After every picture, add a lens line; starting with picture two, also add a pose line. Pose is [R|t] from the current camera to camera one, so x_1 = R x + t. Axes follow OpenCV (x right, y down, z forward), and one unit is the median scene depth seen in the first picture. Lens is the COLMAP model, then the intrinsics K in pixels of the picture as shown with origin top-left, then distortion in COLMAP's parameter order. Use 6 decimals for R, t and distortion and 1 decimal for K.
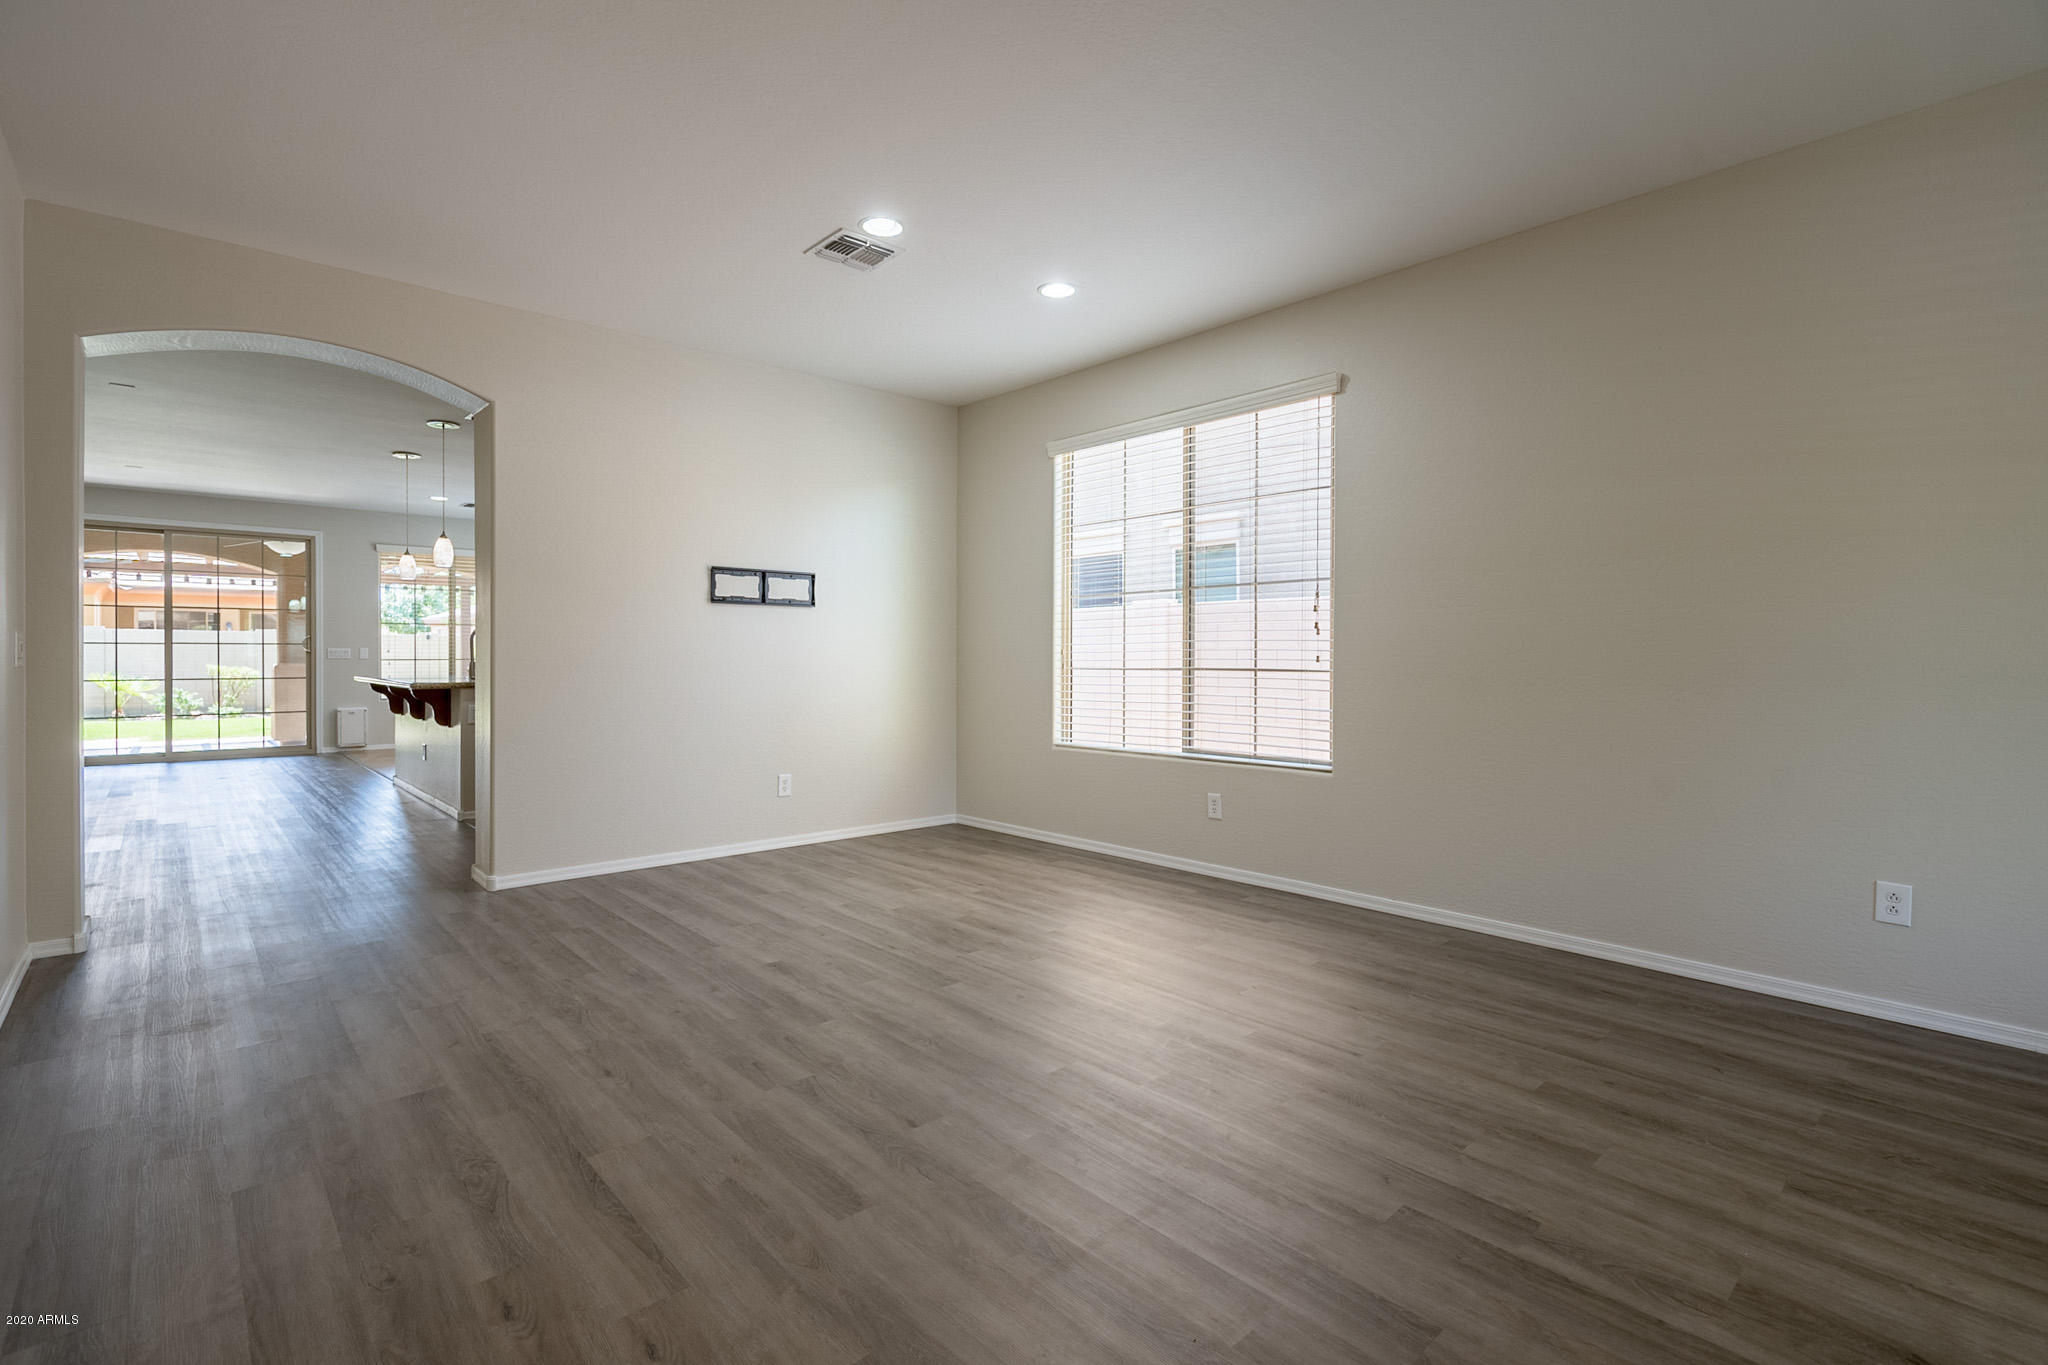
lens RADIAL K [[939.4, 0, 1015.9], [0, 939.4, 669.8], [0, 0, 1]] dist [-0.004080, 0.002867]
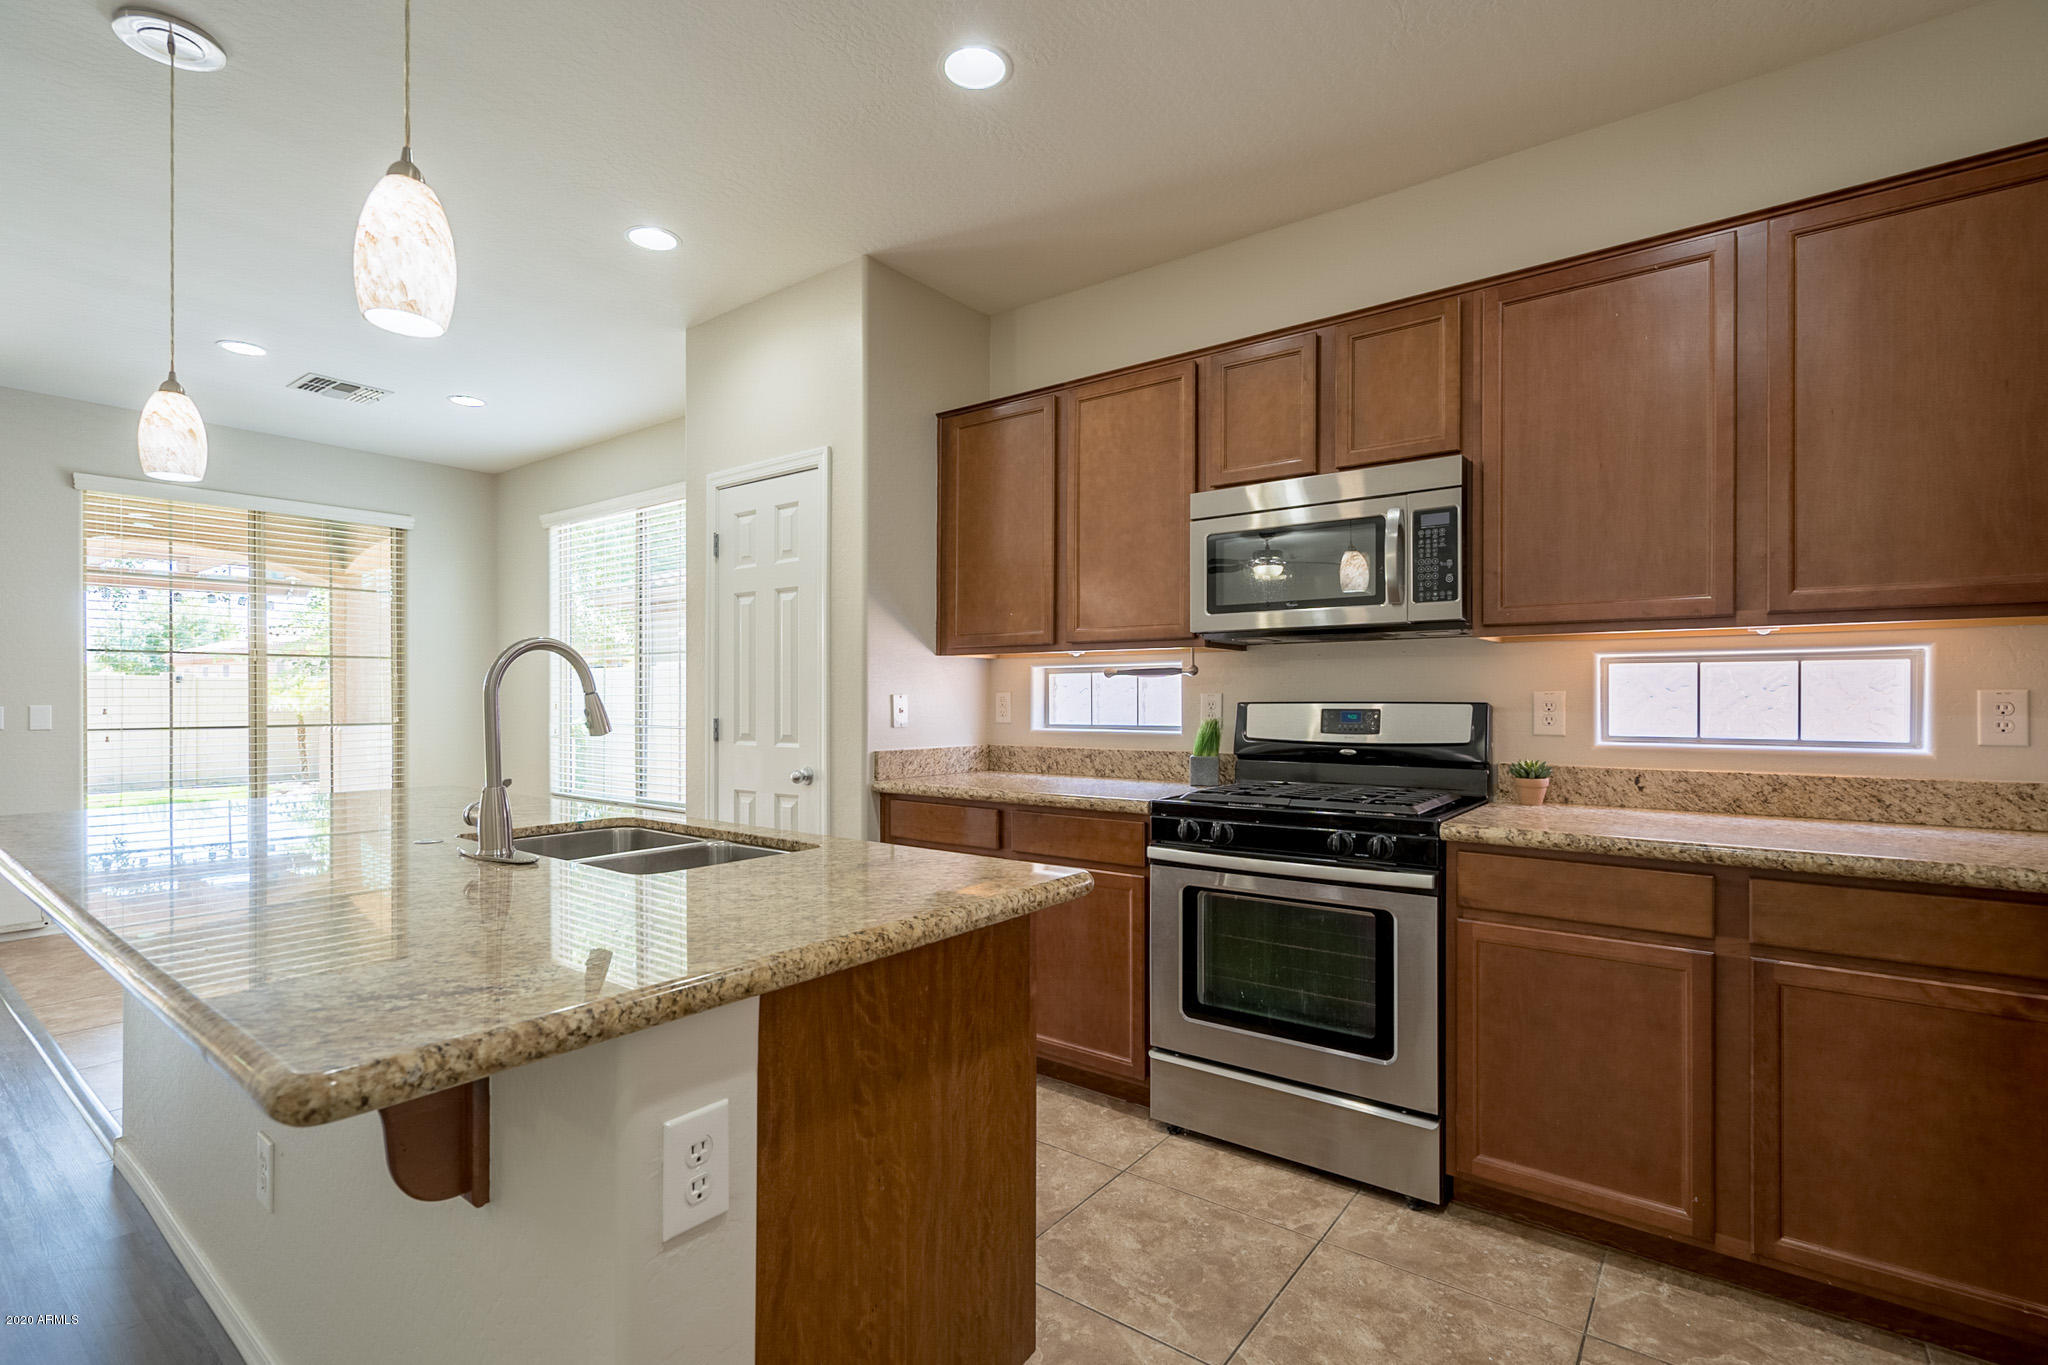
lens RADIAL K [[939.4, 0, 1030.3], [0, 939.4, 693.4], [0, 0, 1]] dist [-0.004080, 0.002867]
pose [[0.983164, -0.006542, 0.182607, -0.326139], [0.009235, 0.999861, -0.013899, -0.018237], [-0.182491, 0.015351, 0.983088, 0.493718]]
